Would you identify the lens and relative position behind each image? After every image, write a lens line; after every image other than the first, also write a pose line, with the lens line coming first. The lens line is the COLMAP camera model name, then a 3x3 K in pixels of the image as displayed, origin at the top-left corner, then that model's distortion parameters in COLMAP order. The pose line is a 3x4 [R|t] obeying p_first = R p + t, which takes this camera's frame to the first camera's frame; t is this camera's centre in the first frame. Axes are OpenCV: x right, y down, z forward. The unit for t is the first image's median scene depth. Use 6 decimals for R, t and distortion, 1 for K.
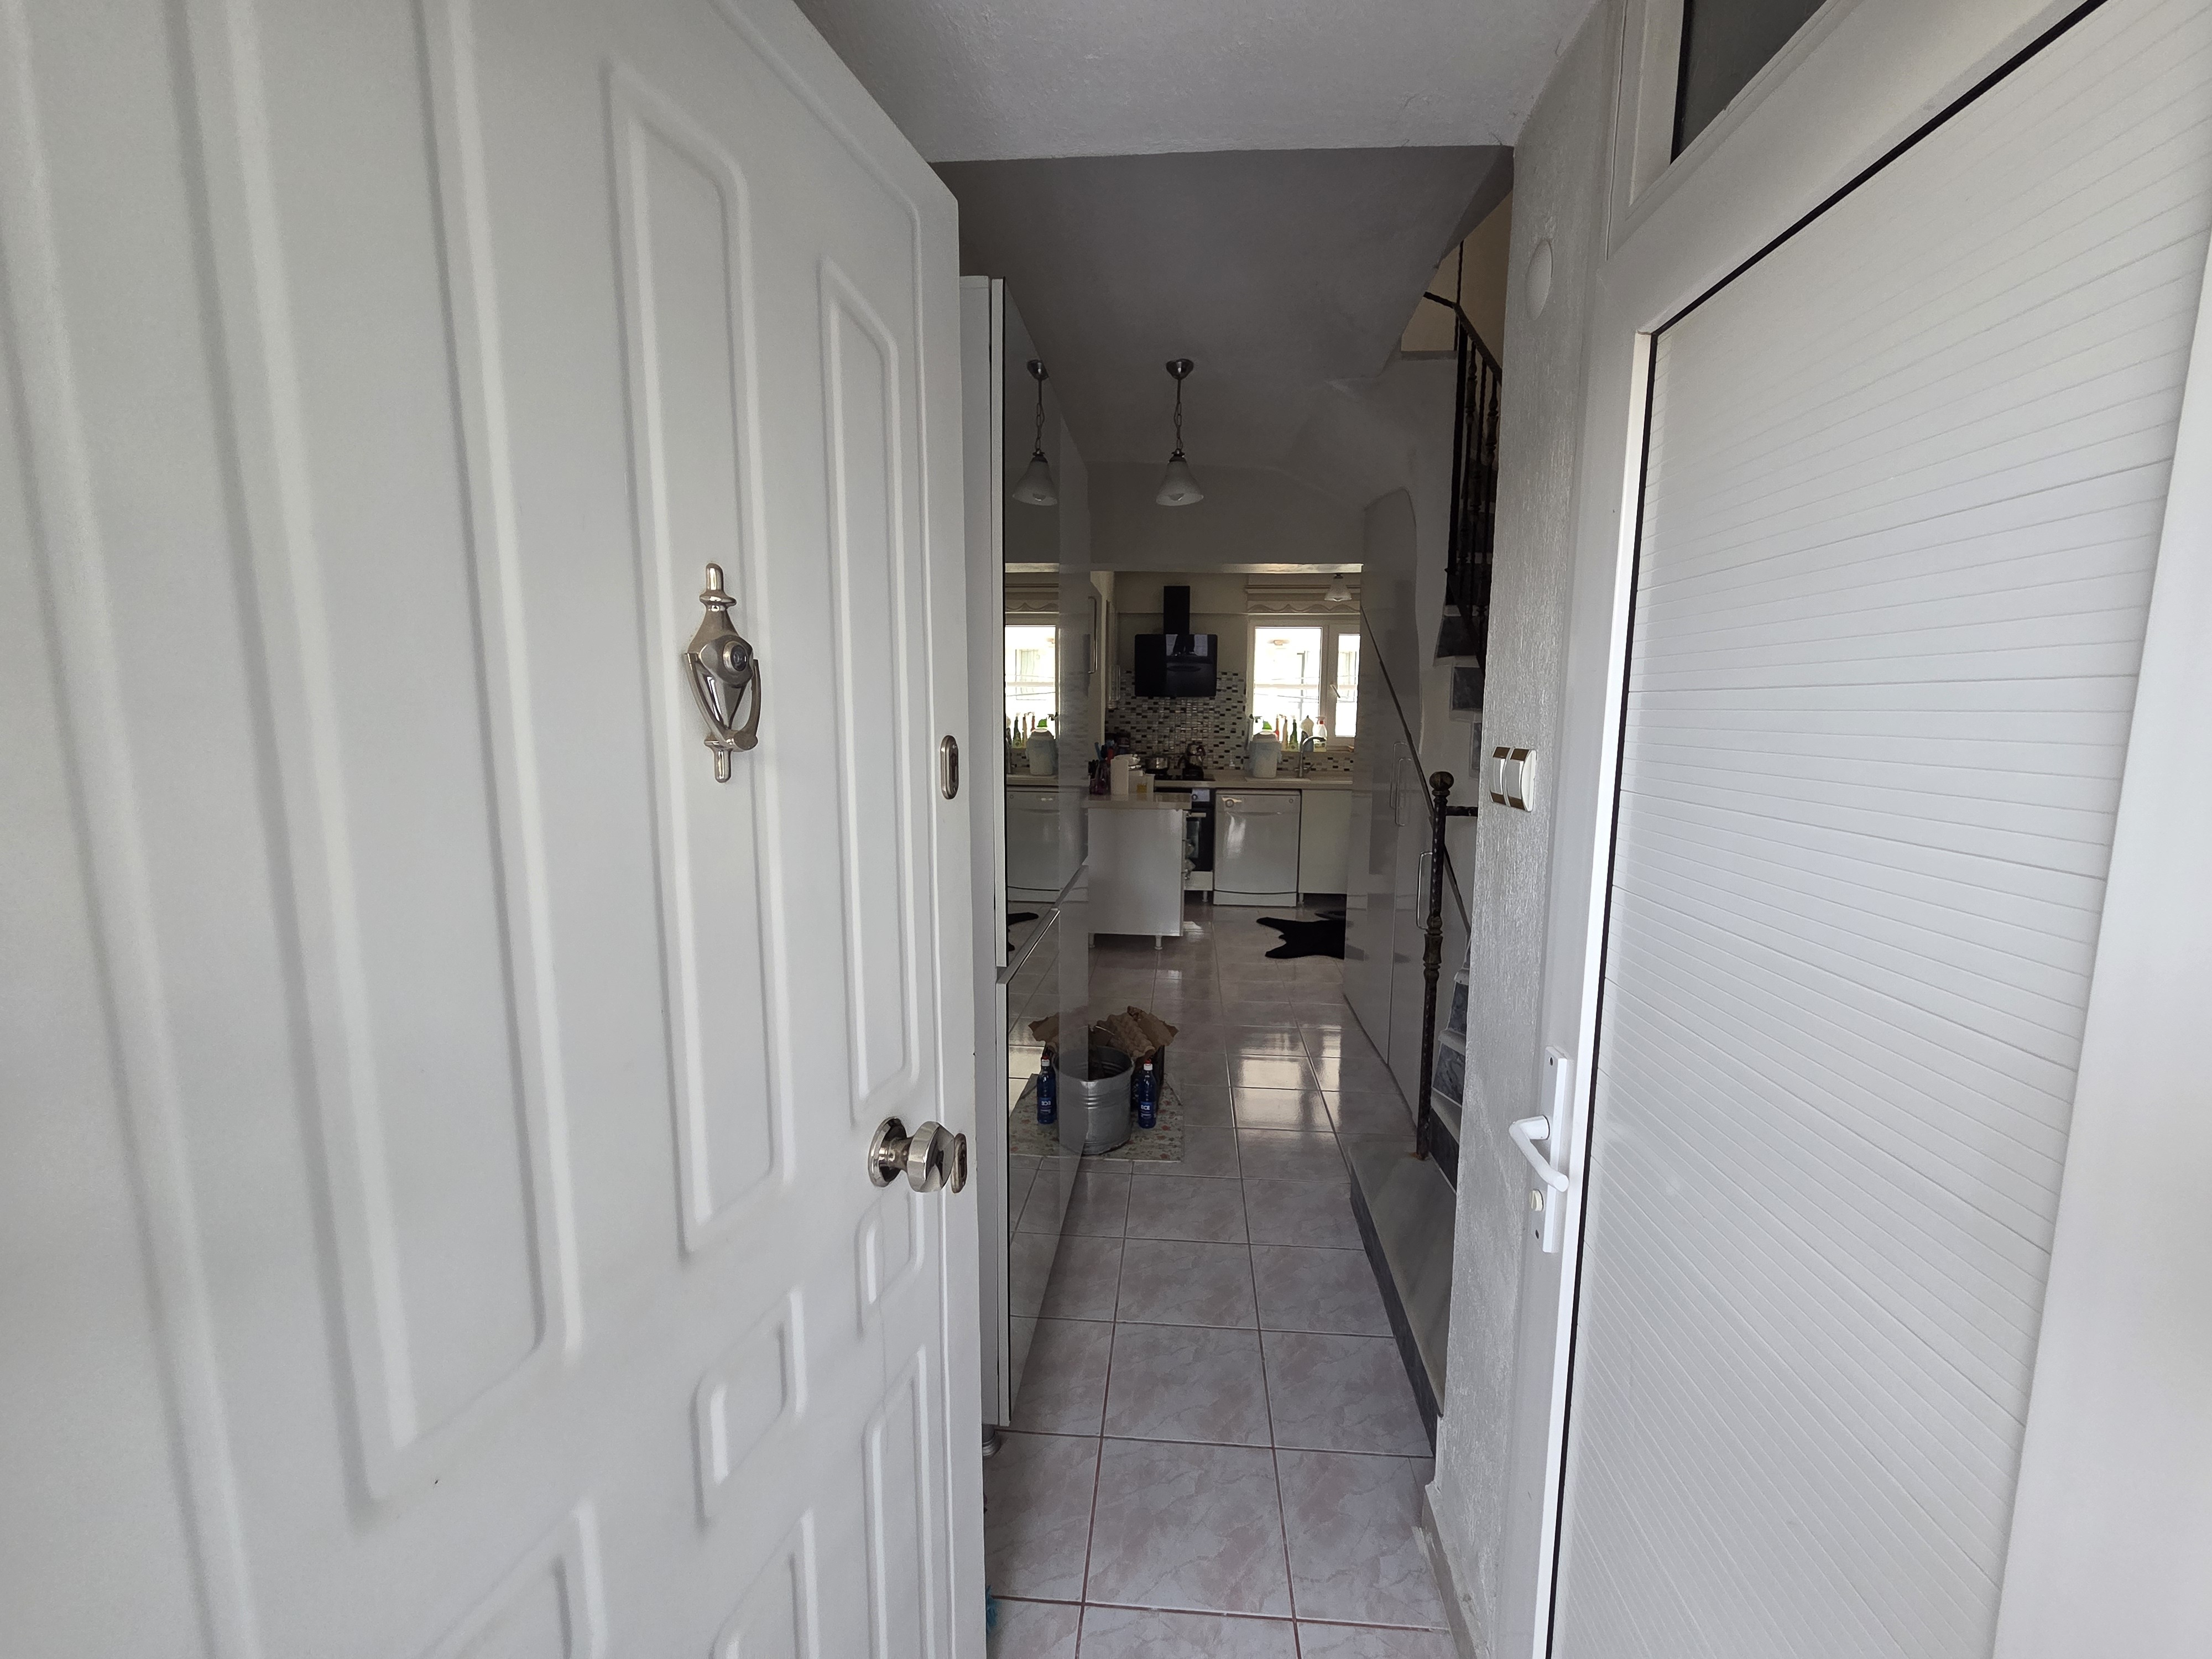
lens RADIAL K [[902.1, 0, 1115.8], [0, 902.1, 821.5], [0, 0, 1]] dist [0.000825, 0.000705]
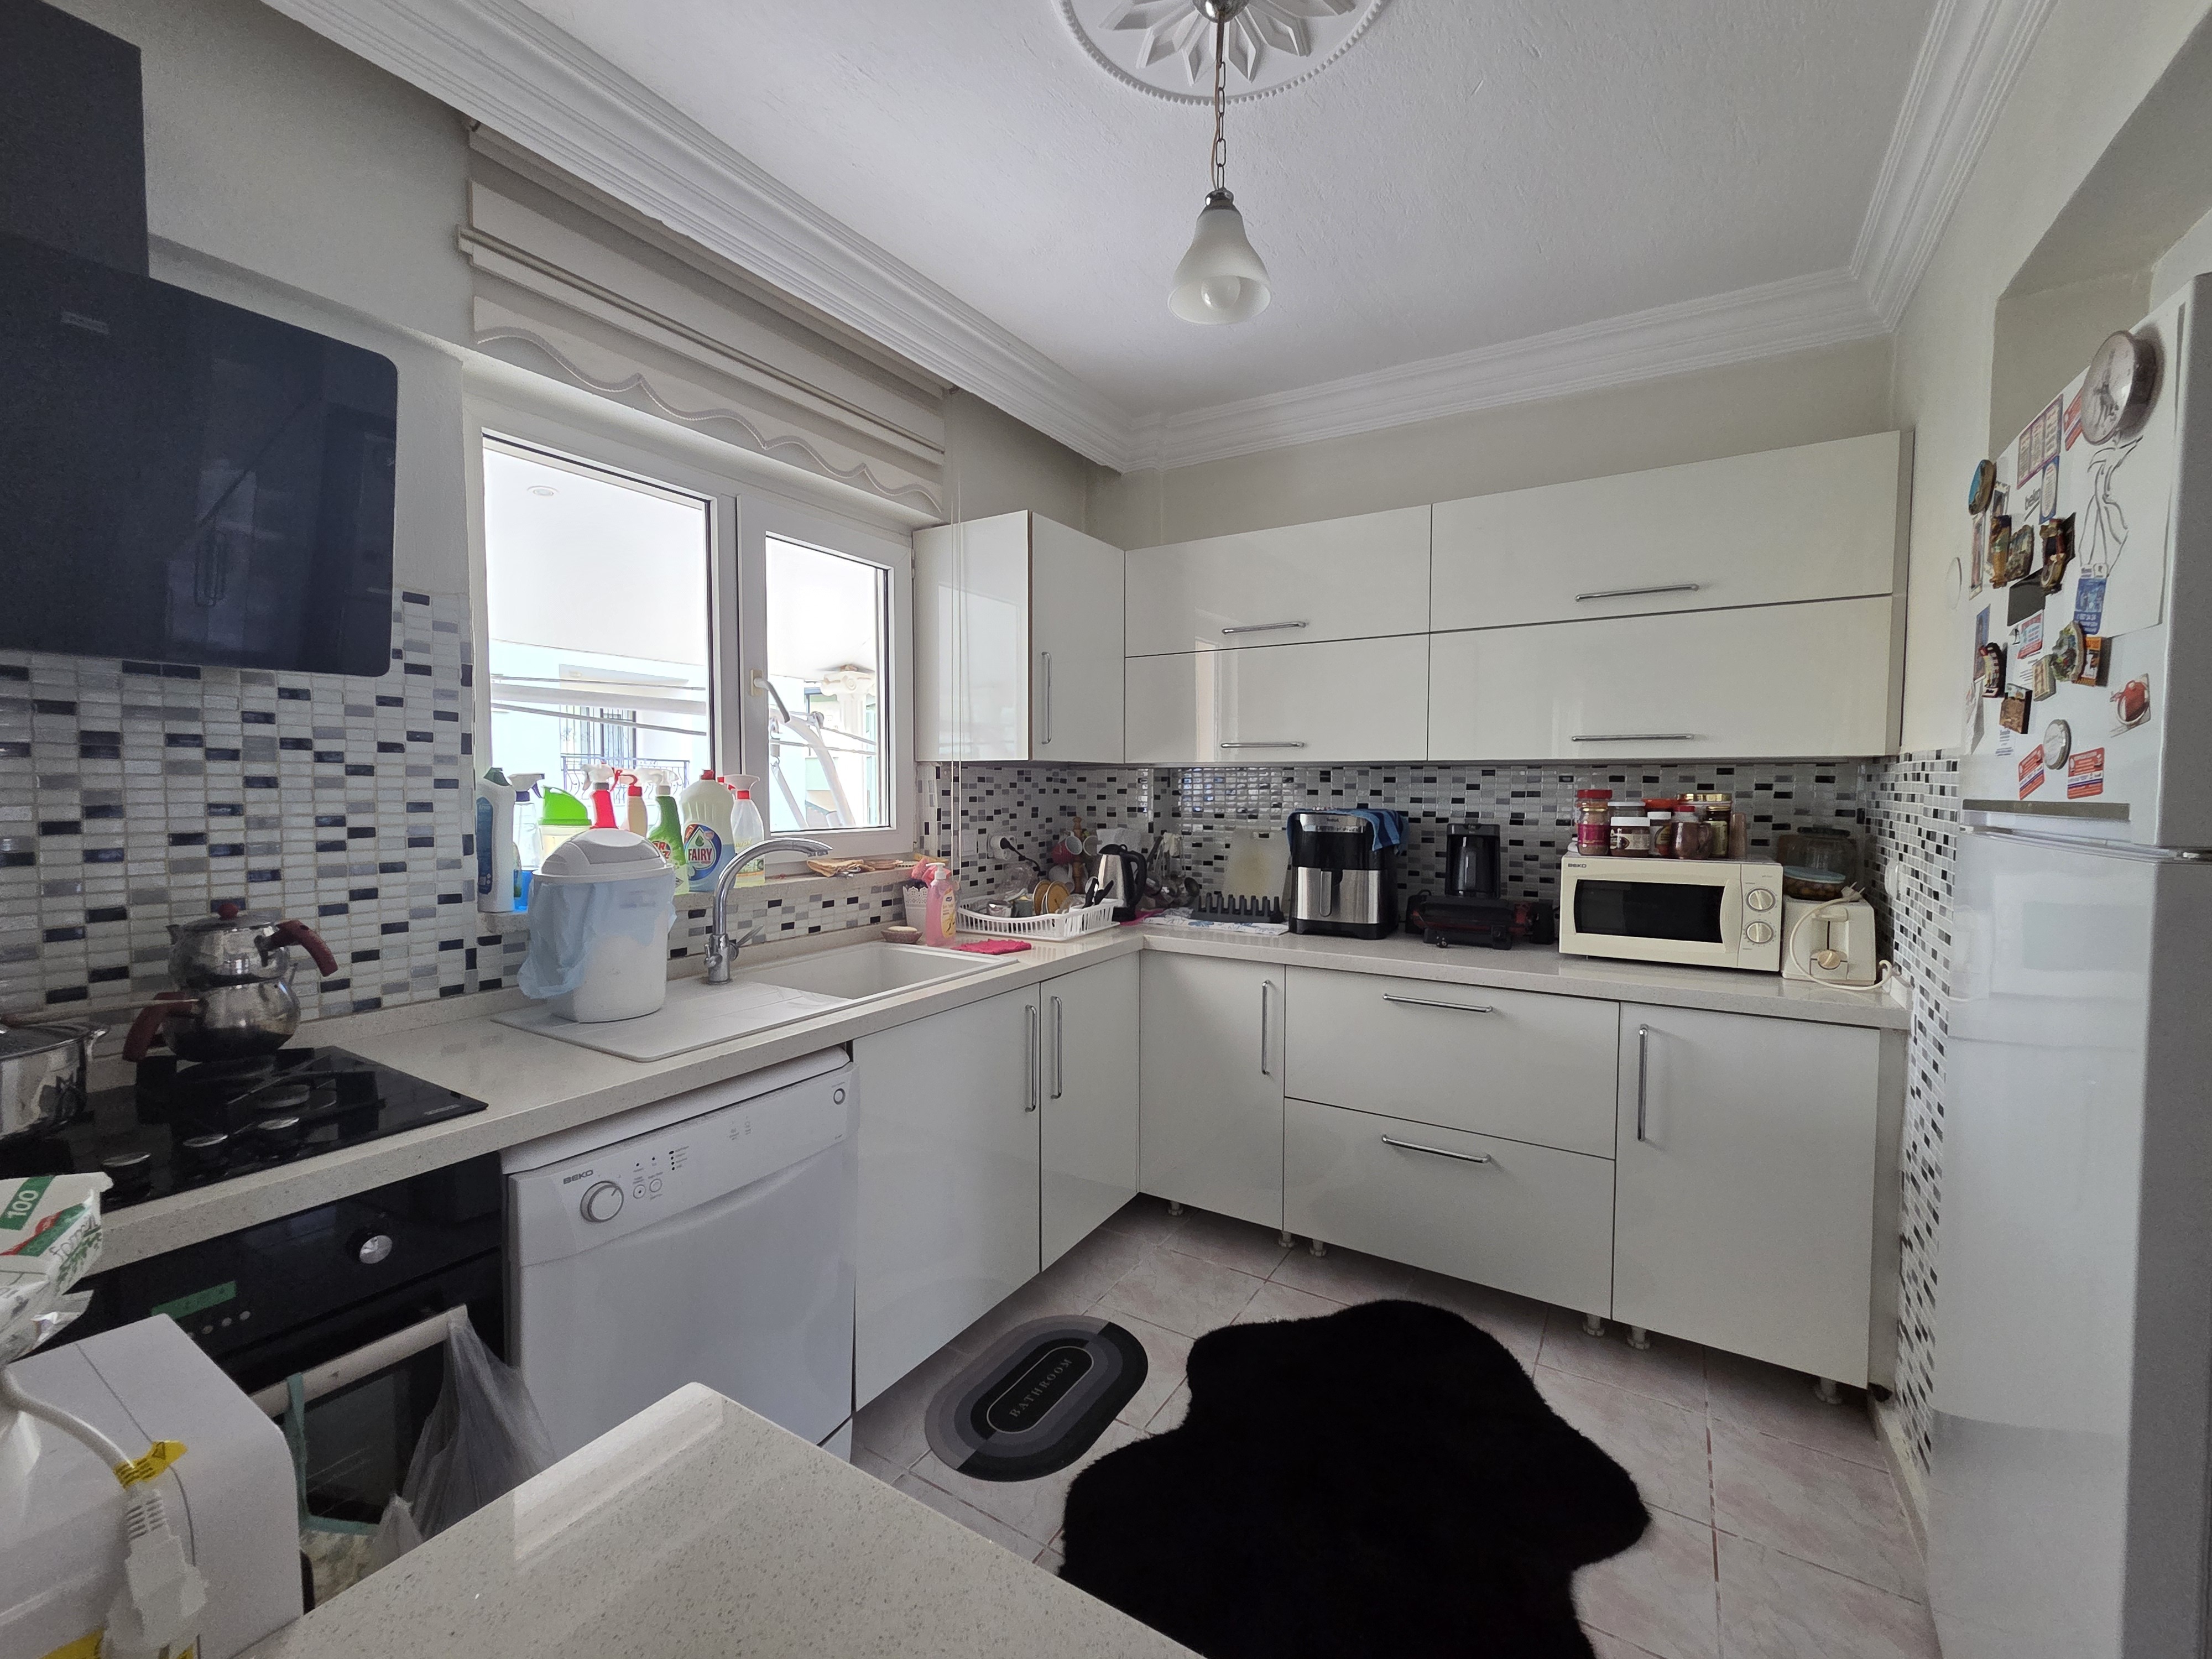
lens RADIAL K [[902.1, 0, 1140.3], [0, 902.1, 816.6], [0, 0, 1]] dist [0.000825, 0.000705]
pose [[0.443121, -0.042446, 0.895456, 0.003770], [0.124173, 0.992156, -0.014418, -0.079608], [-0.887820, 0.117580, 0.444916, 0.733164]]
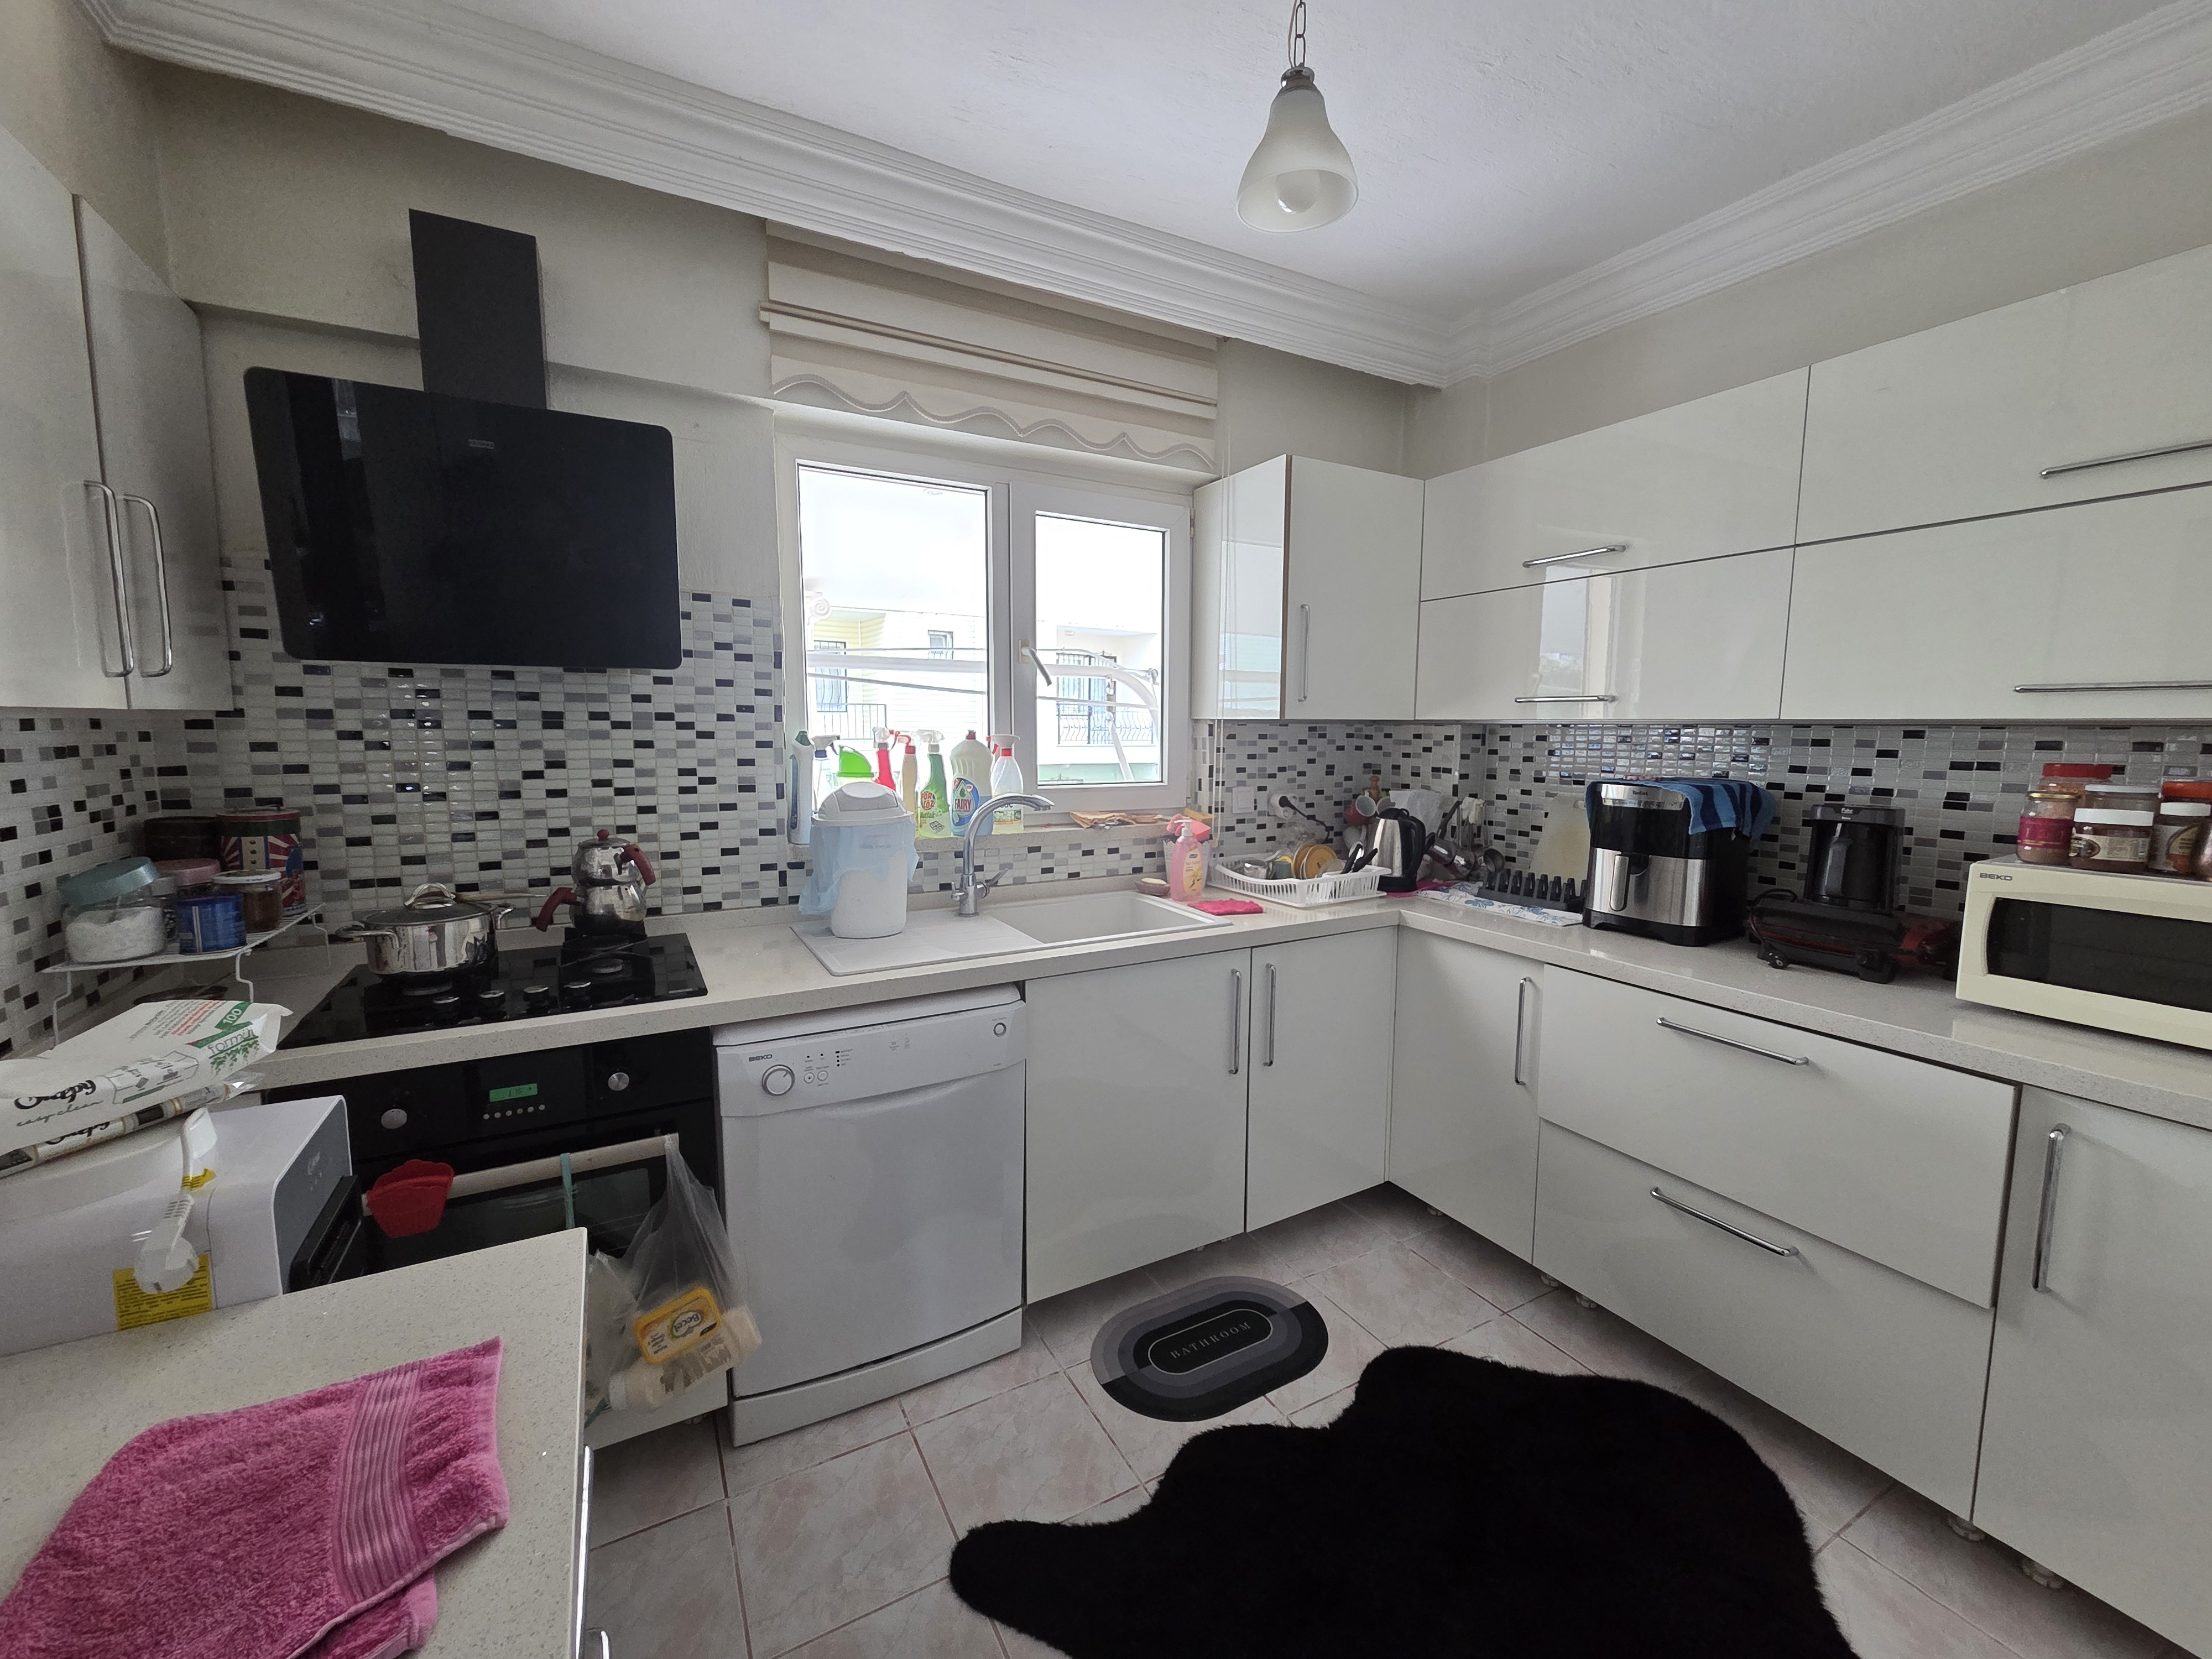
lens RADIAL K [[902.1, 0, 1130.1], [0, 902.1, 818.5], [0, 0, 1]] dist [0.000825, 0.000705]
pose [[0.827223, -0.064449, 0.558165, 0.065510], [0.079573, 0.996825, -0.002831, -0.077870], [-0.556211, 0.046757, 0.829725, 0.672574]]
